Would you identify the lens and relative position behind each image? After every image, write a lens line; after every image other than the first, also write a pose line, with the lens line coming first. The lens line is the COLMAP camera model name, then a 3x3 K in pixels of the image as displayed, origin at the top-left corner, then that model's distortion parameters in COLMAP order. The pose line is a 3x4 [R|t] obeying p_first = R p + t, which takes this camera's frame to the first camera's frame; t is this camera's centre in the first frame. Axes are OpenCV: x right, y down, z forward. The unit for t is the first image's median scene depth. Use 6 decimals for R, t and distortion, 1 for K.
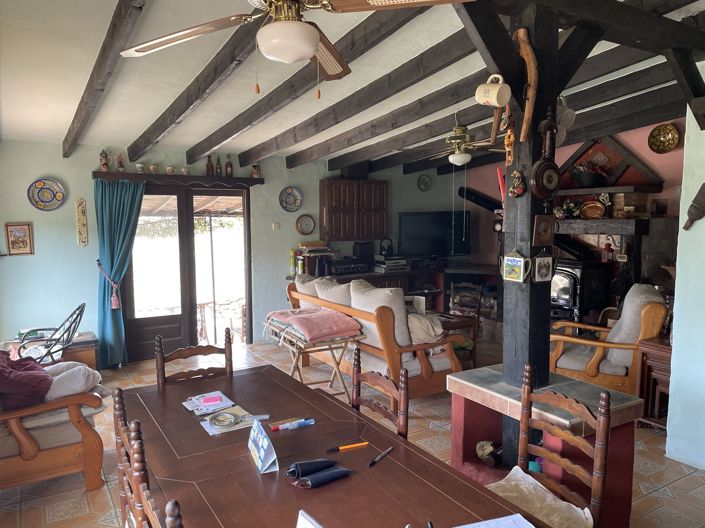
lens RADIAL K [[552.1, 0, 352.5], [0, 552.1, 264.0], [0, 0, 1]] dist [0.104141, -0.002962]
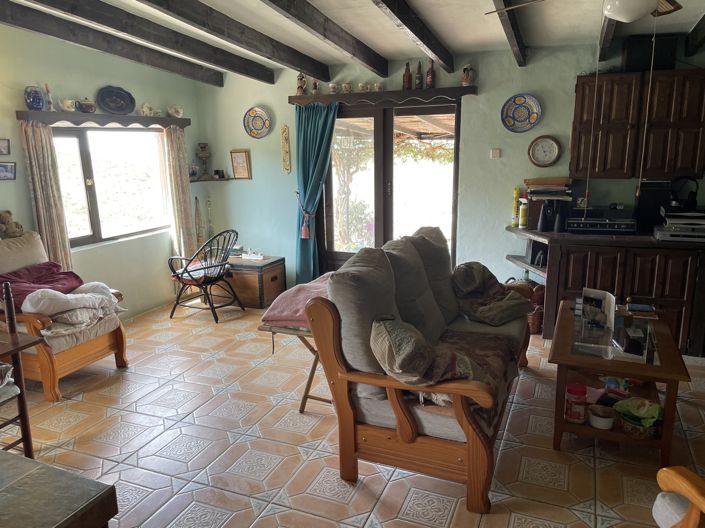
lens RADIAL K [[552.1, 0, 352.5], [0, 552.1, 264.0], [0, 0, 1]] dist [0.104141, -0.002962]
pose [[0.578323, 0.175889, -0.796621, 0.376769], [-0.057100, 0.982814, 0.175546, -0.047754], [0.813807, -0.056035, 0.578427, 0.453243]]
